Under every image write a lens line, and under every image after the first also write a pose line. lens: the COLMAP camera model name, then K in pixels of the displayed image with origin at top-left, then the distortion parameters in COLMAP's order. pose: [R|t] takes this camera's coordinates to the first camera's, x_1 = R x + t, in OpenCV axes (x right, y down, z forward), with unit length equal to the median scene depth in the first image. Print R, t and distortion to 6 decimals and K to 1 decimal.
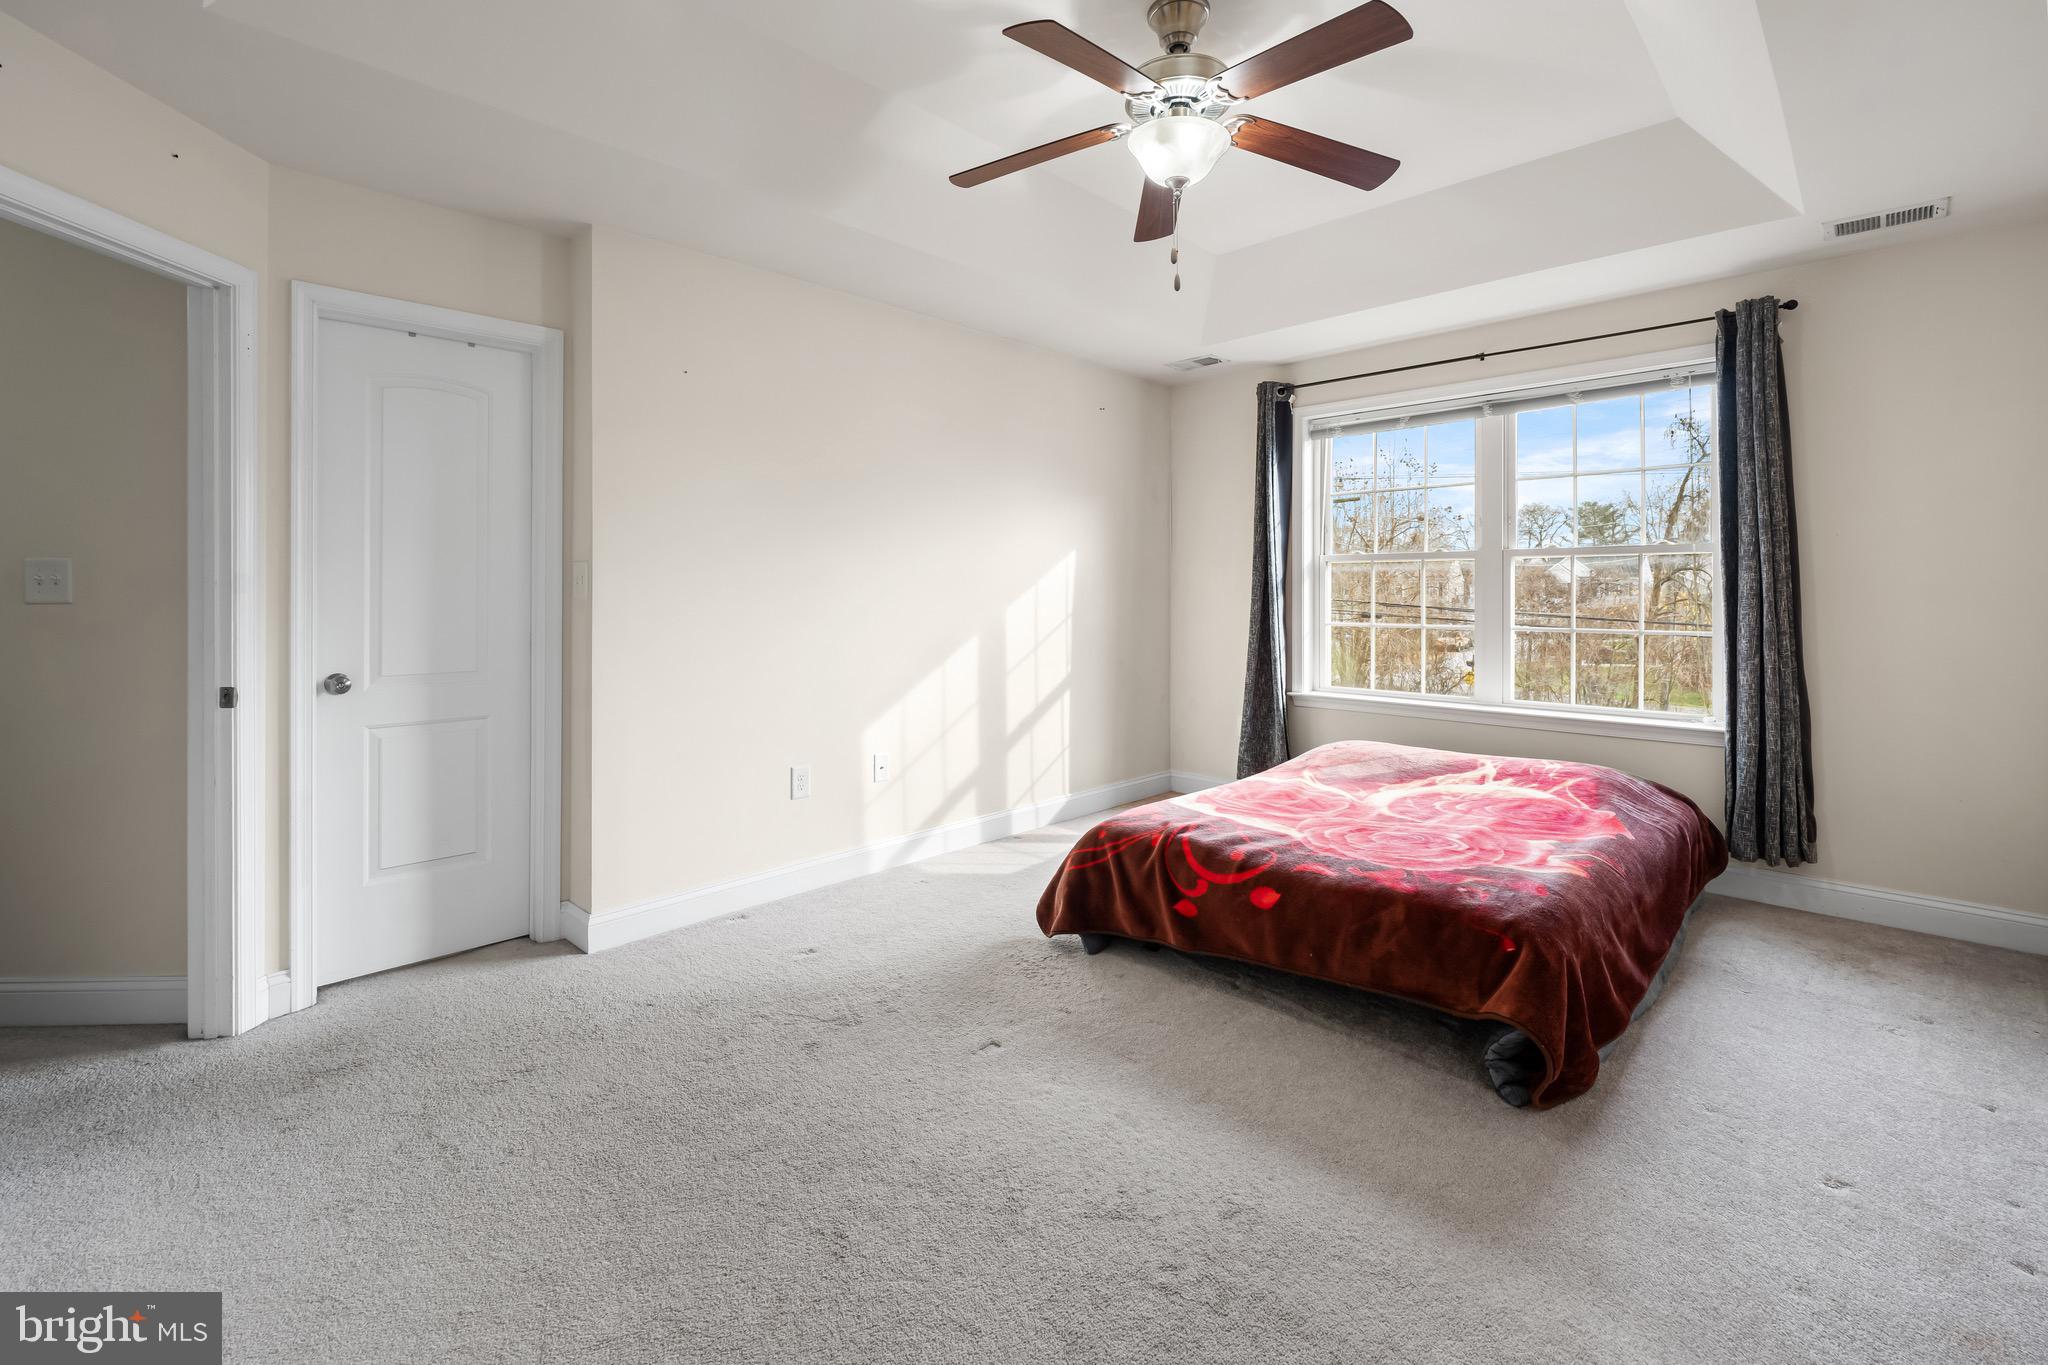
lens RADIAL K [[881.5, 0, 1023.2], [0, 881.5, 577.7], [0, 0, 1]] dist [-0.002208, -0.000318]
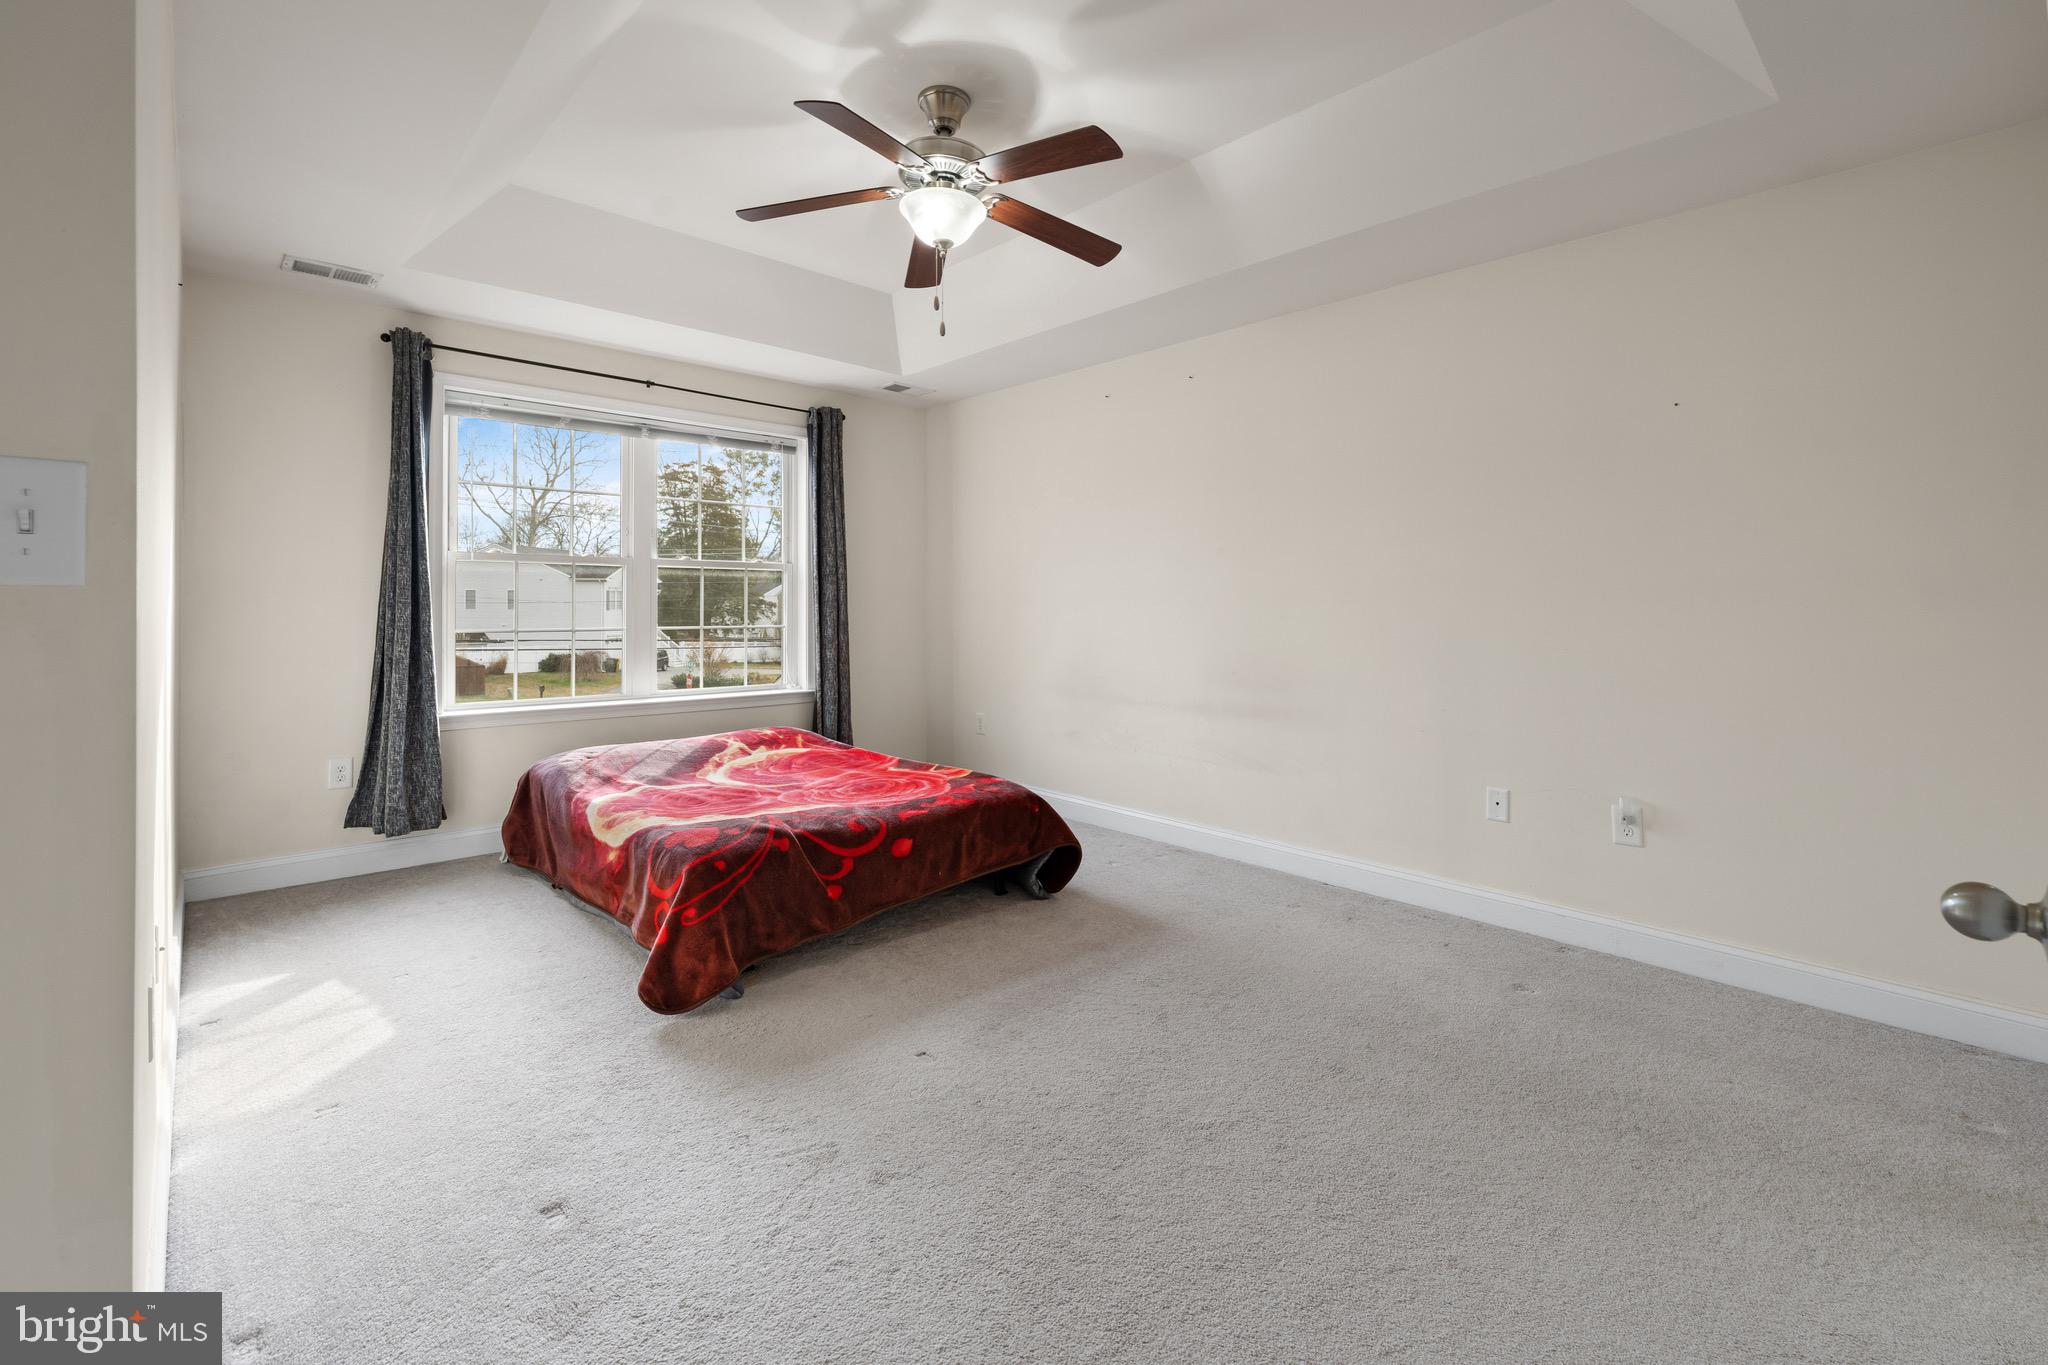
lens RADIAL K [[881.5, 0, 1011.9], [0, 881.5, 602.5], [0, 0, 1]] dist [-0.002208, -0.000318]
pose [[0.065480, 0.001902, 0.997852, -0.690846], [-0.020194, 0.999796, -0.000580, 0.019203], [-0.997650, -0.020113, 0.065505, 0.582876]]
